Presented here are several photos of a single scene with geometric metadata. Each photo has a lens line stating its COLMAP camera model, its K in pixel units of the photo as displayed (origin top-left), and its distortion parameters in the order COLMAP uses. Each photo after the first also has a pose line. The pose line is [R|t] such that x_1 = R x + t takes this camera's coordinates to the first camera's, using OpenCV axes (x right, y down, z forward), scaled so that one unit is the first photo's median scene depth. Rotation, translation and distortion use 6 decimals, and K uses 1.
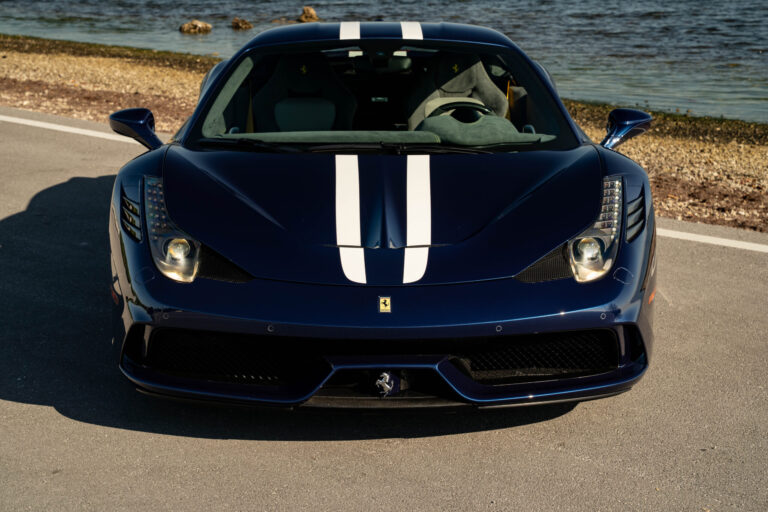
lens RADIAL K [[1562.1, 0, 384.0], [0, 1562.1, 256.0], [0, 0, 1]] dist [0.379390, 0.275179]
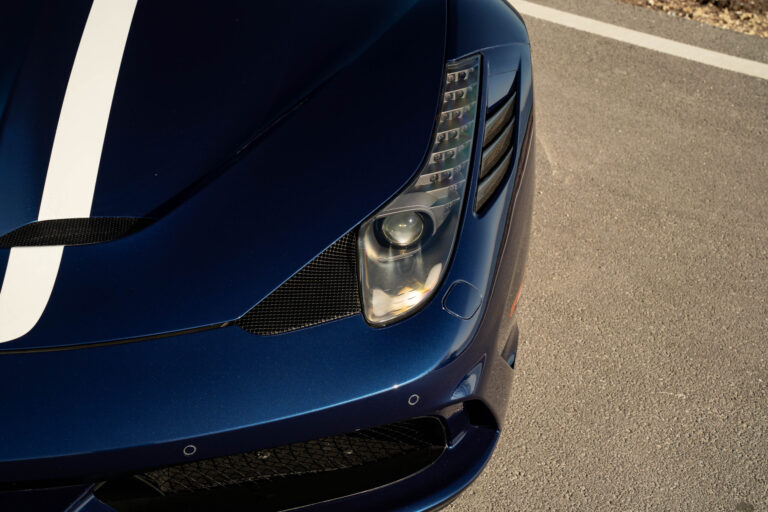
lens RADIAL K [[1238.0, 0, 384.0], [0, 1238.0, 256.0], [0, 0, 1]] dist [0.256660, 0.023059]
pose [[0.998609, 0.024841, 0.046501, 0.102768], [-0.036518, 0.962088, 0.270284, -0.105388], [-0.038024, -0.271606, 0.961657, 0.587984]]
